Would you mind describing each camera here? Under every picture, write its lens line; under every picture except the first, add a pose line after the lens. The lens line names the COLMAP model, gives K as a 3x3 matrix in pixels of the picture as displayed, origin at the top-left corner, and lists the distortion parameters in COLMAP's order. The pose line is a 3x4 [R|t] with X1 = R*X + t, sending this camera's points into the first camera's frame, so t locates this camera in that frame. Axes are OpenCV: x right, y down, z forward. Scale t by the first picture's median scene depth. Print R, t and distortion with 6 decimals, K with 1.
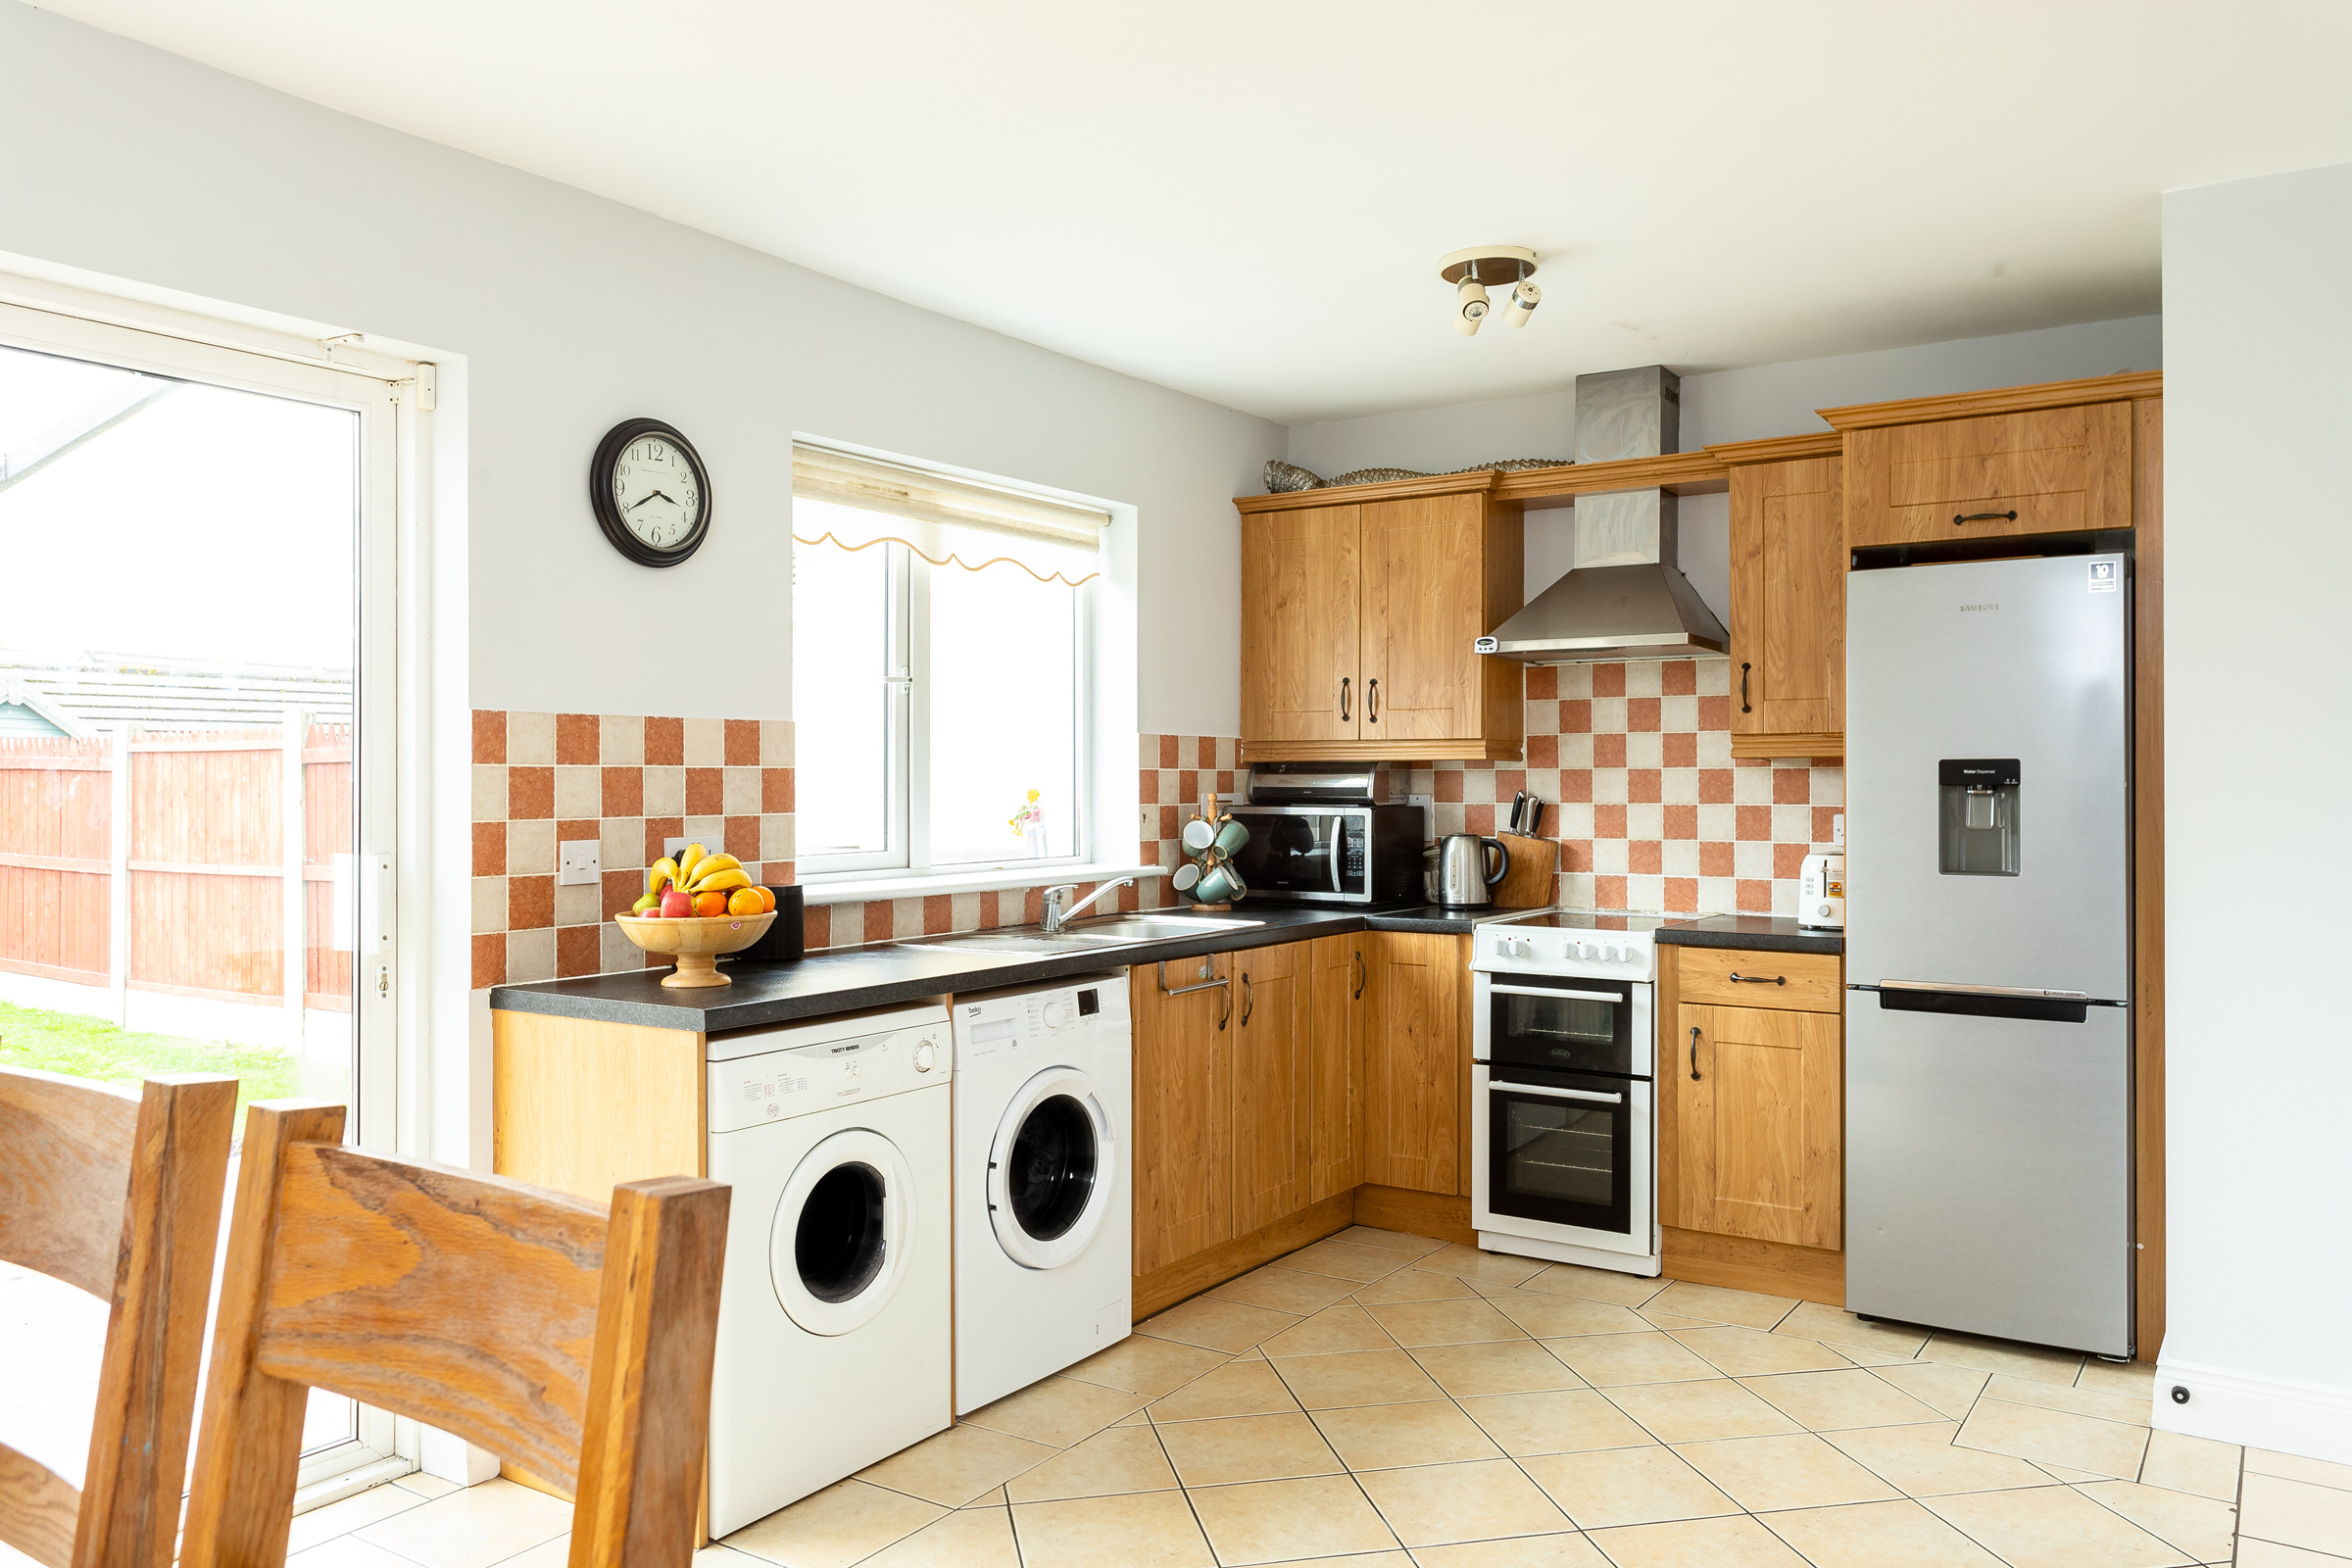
lens RADIAL K [[1697.3, 0, 1184.1], [0, 1697.3, 789.6], [0, 0, 1]] dist [0.007352, 0.001747]
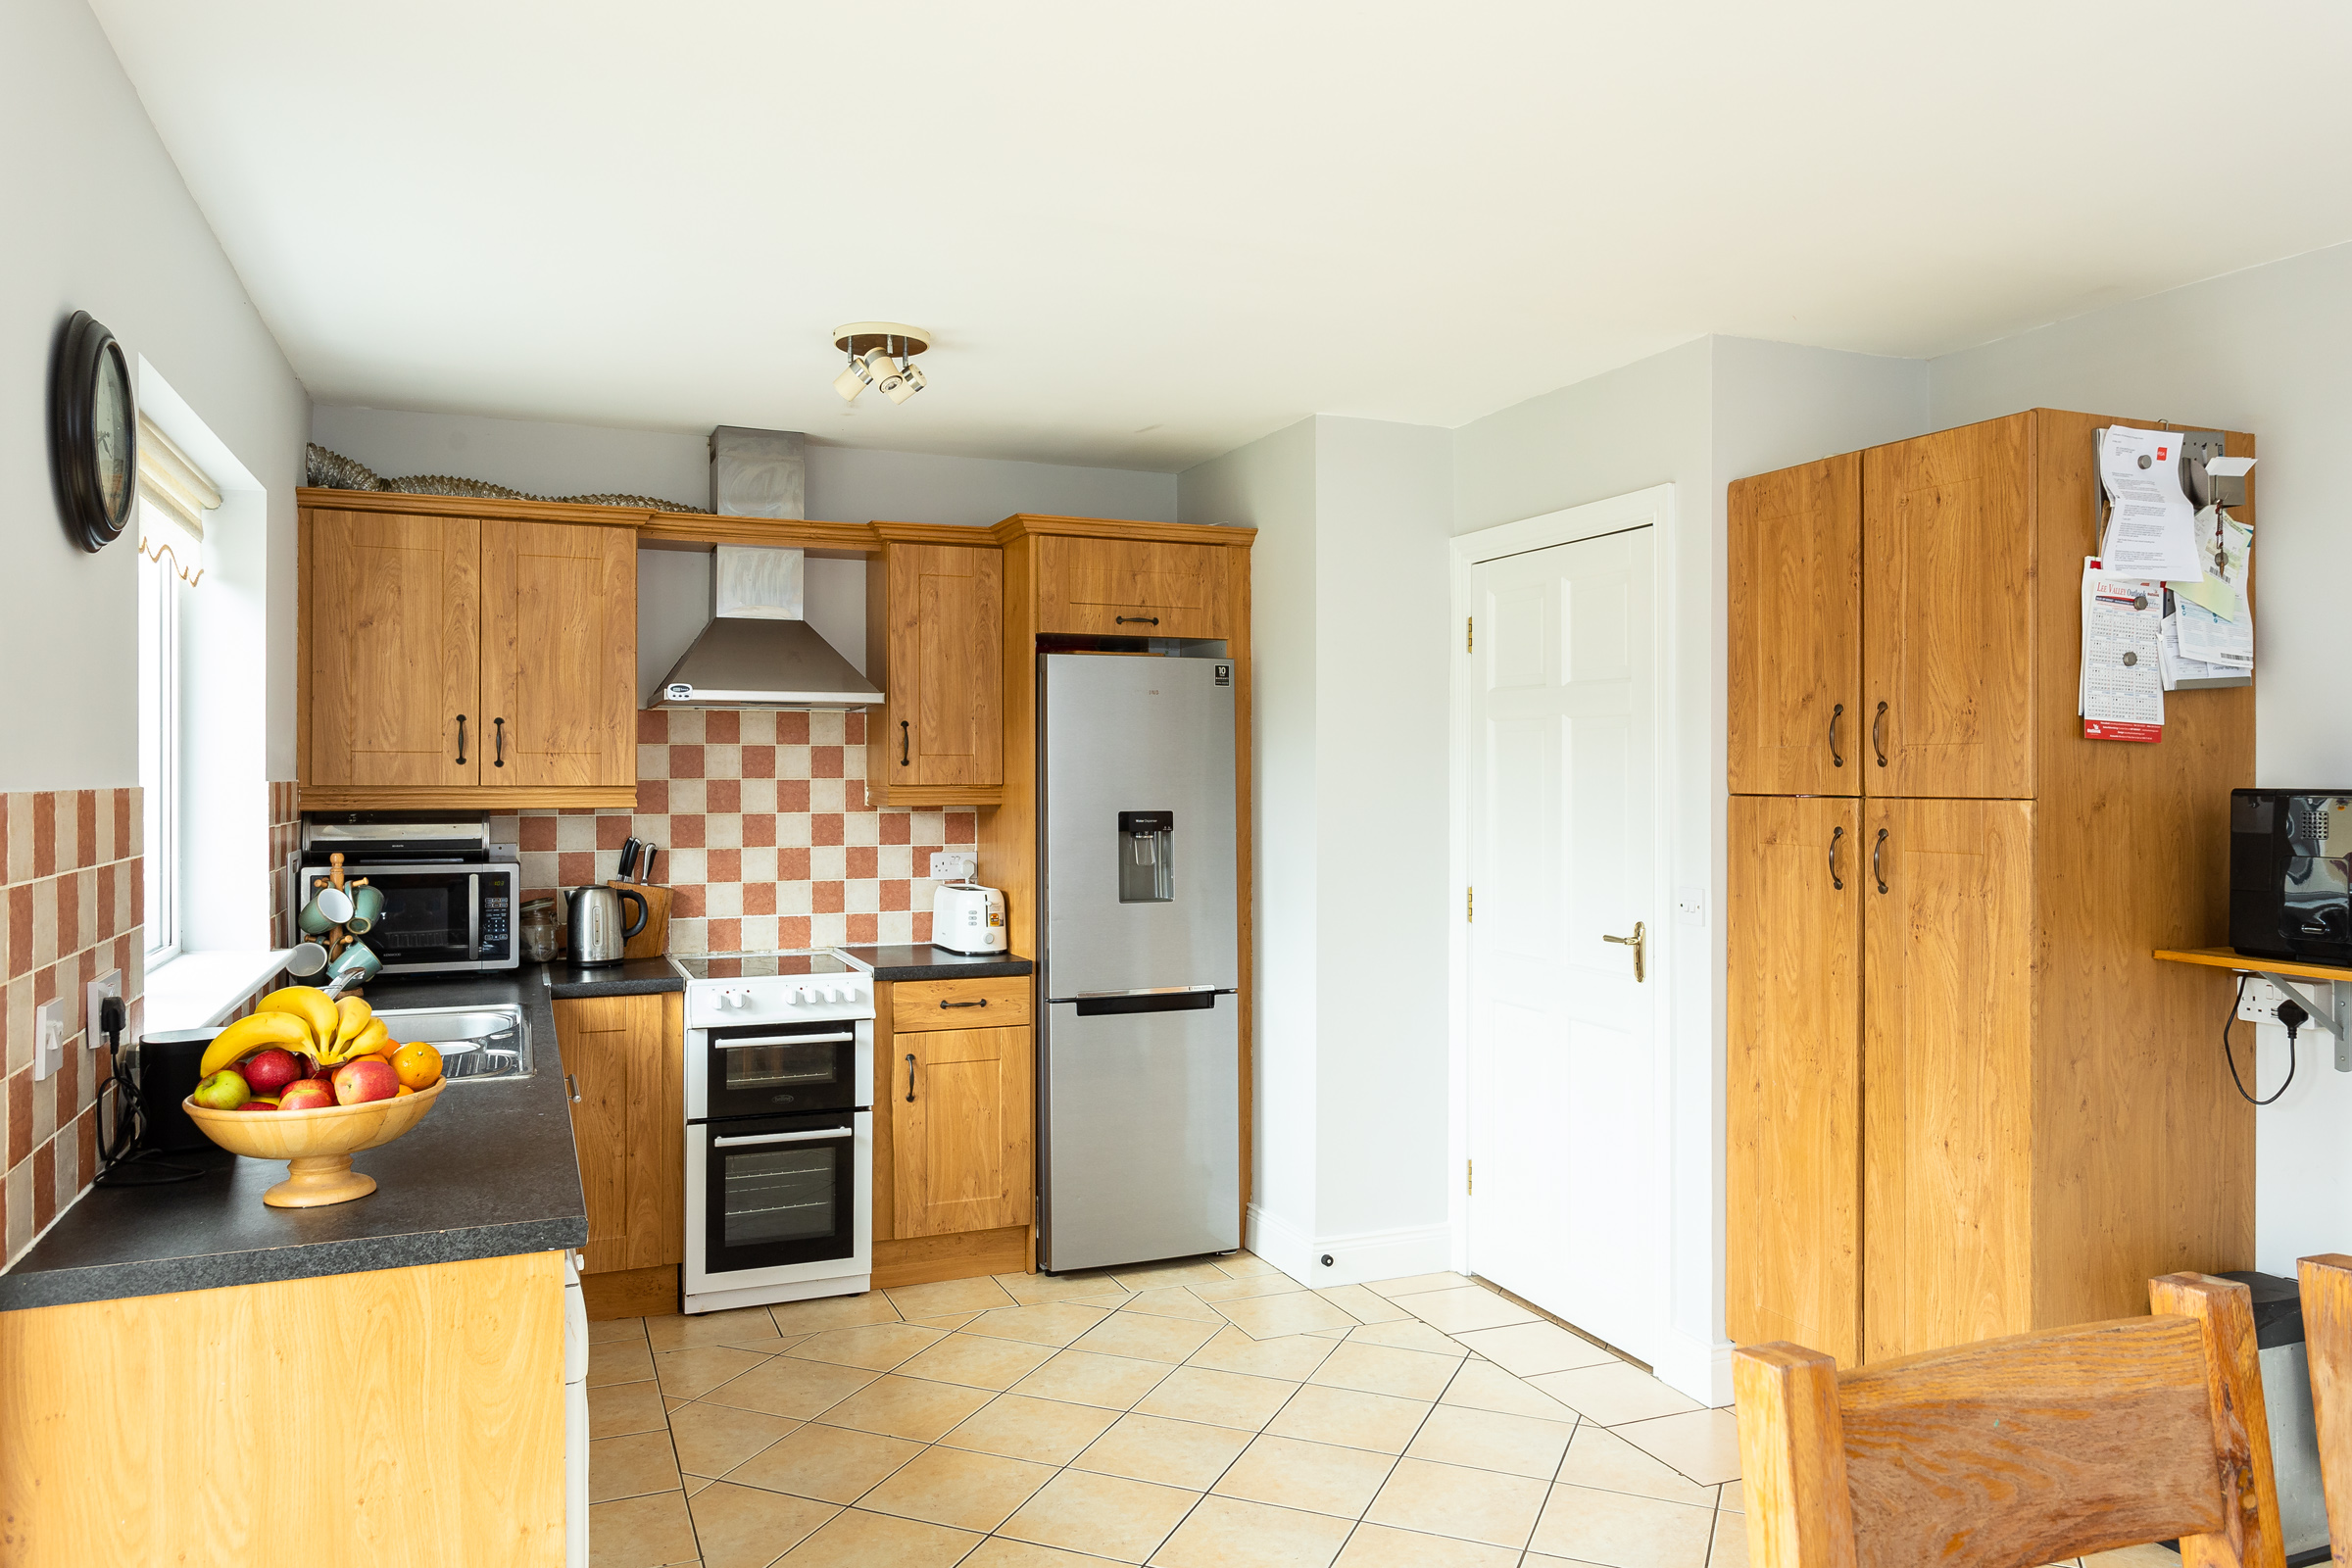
lens RADIAL K [[1628.7, 0, 1183.9], [0, 1628.7, 786.4], [0, 0, 1]] dist [-0.010807, 0.001593]
pose [[0.553320, -0.005431, 0.832951, -0.457959], [0.004761, 0.999983, 0.003357, -0.034530], [-0.832955, 0.002108, 0.553336, 0.257868]]
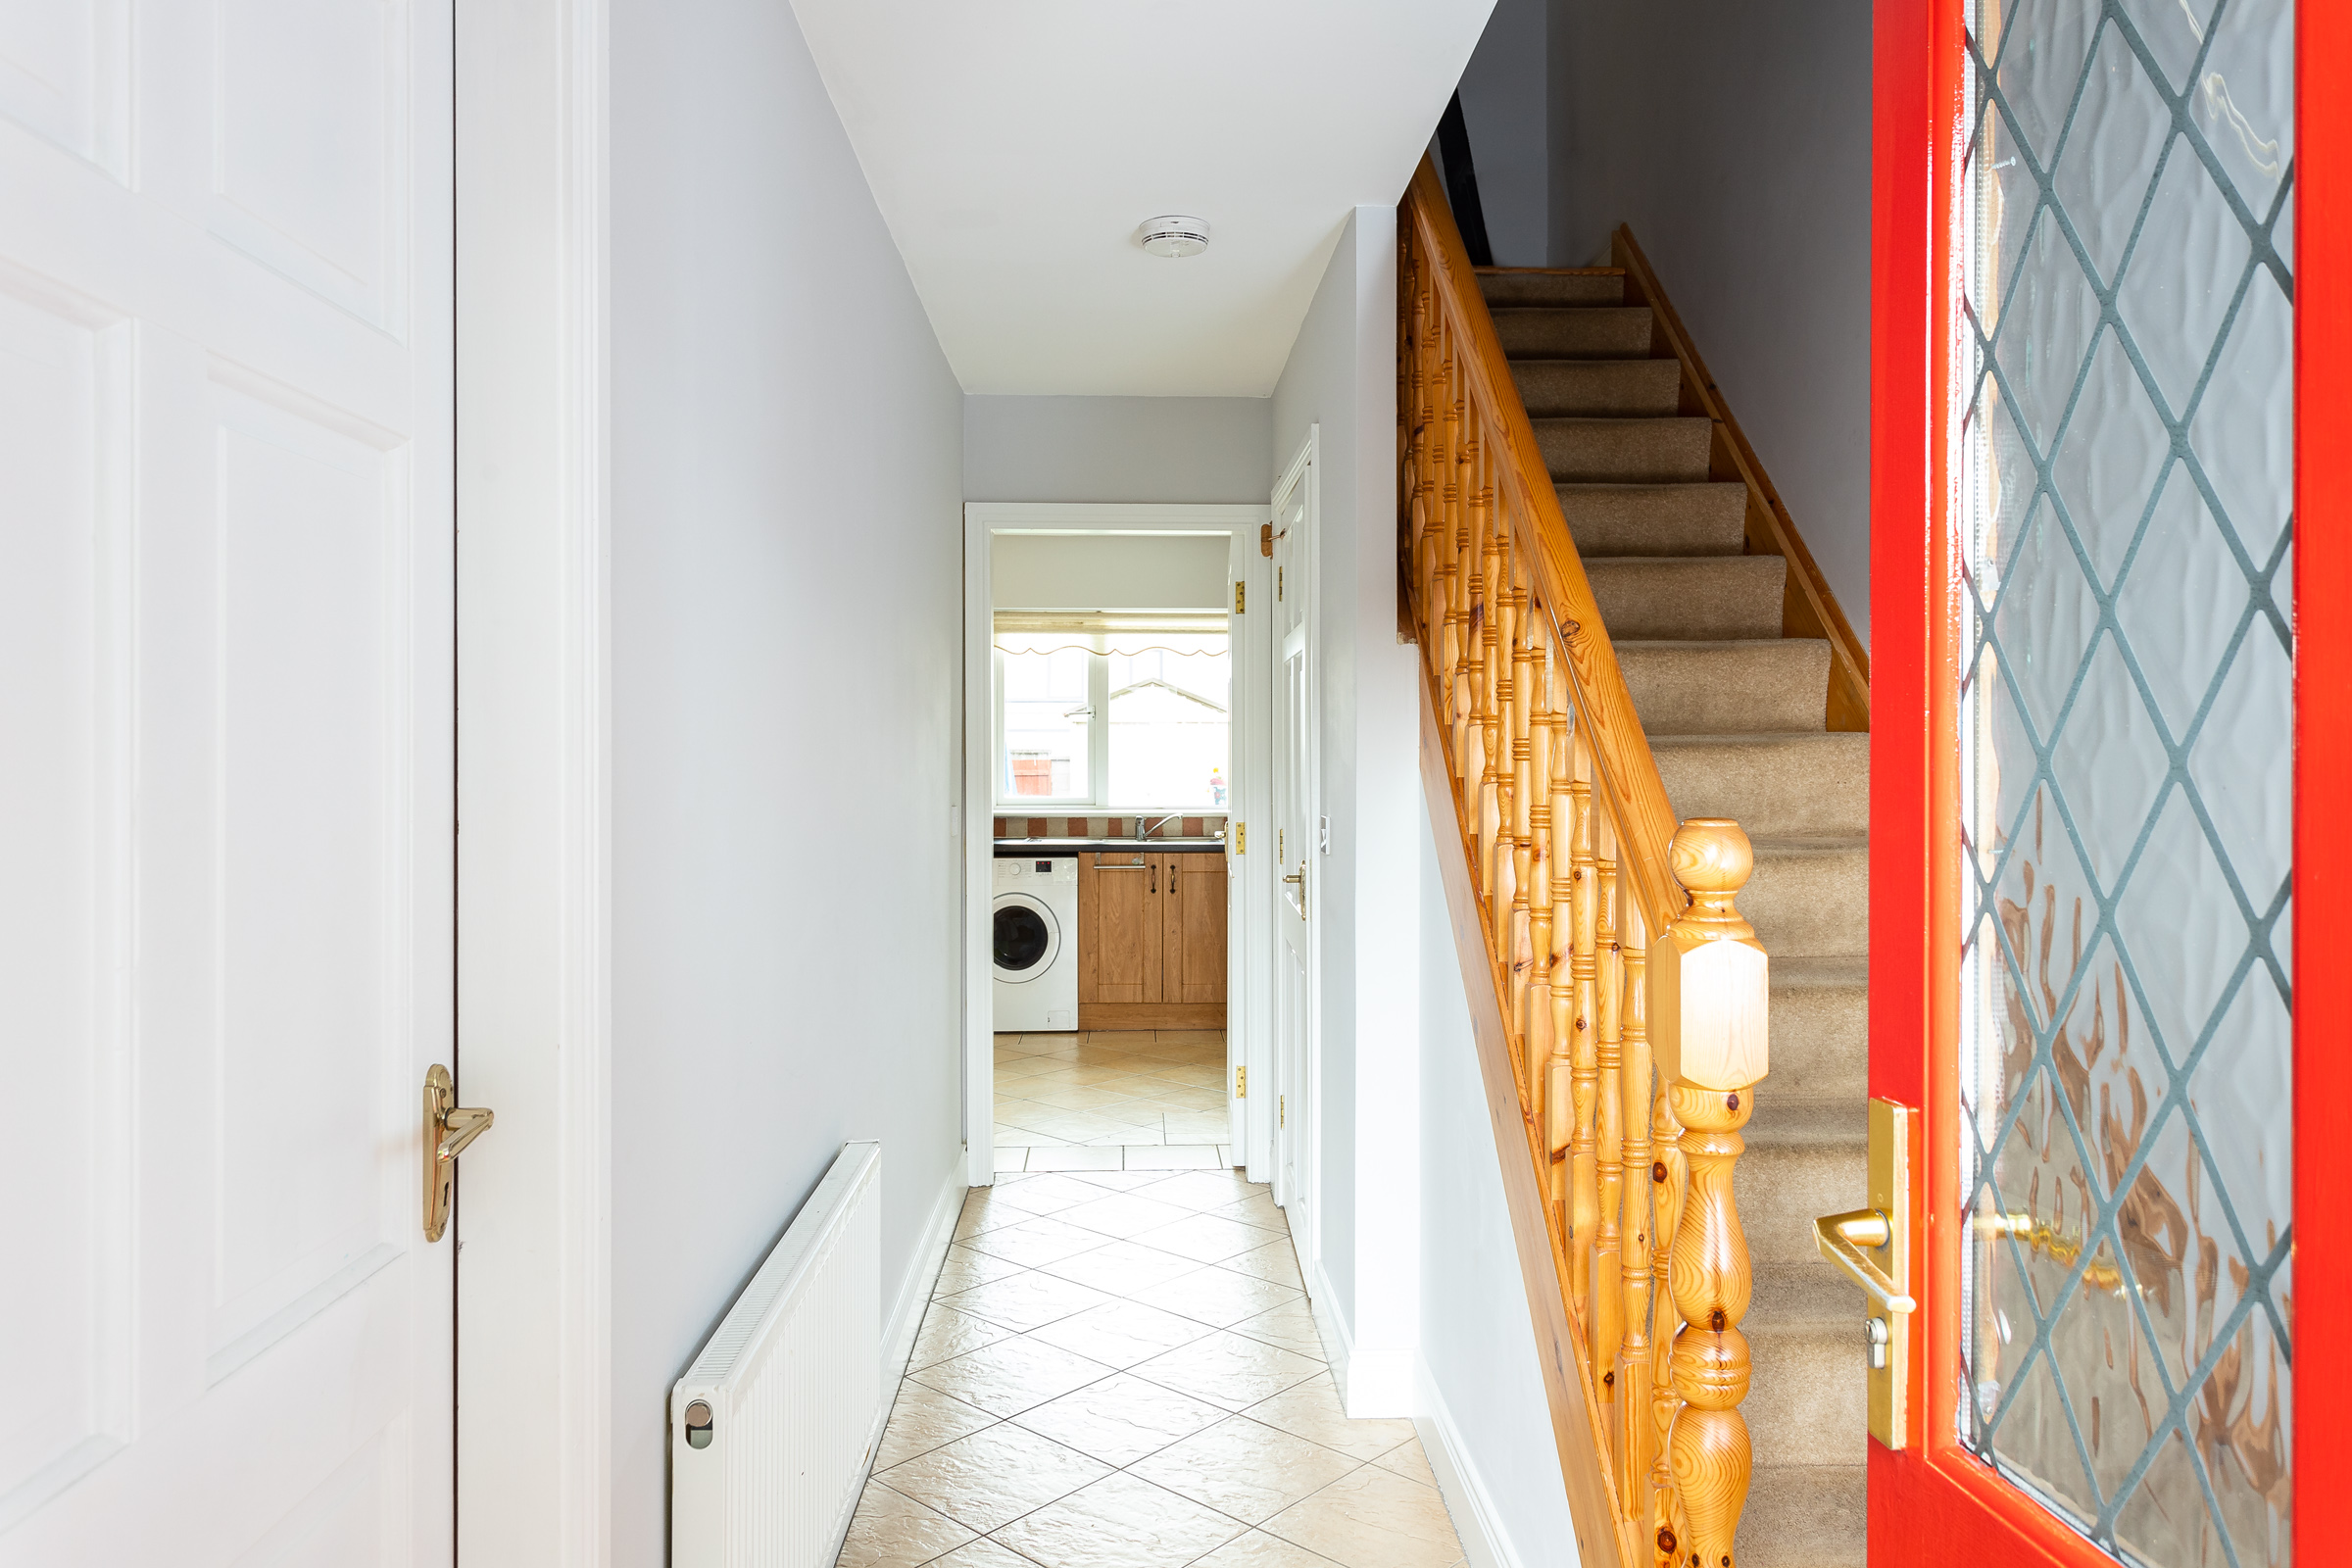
lens RADIAL K [[1628.7, 0, 1177.5], [0, 1628.7, 763.1], [0, 0, 1]] dist [-0.010807, 0.001593]
pose [[0.574090, 0.015133, -0.818653, 1.558037], [-0.001560, 0.999848, 0.017388, -0.039150], [0.818791, -0.008705, 0.574026, -0.046966]]
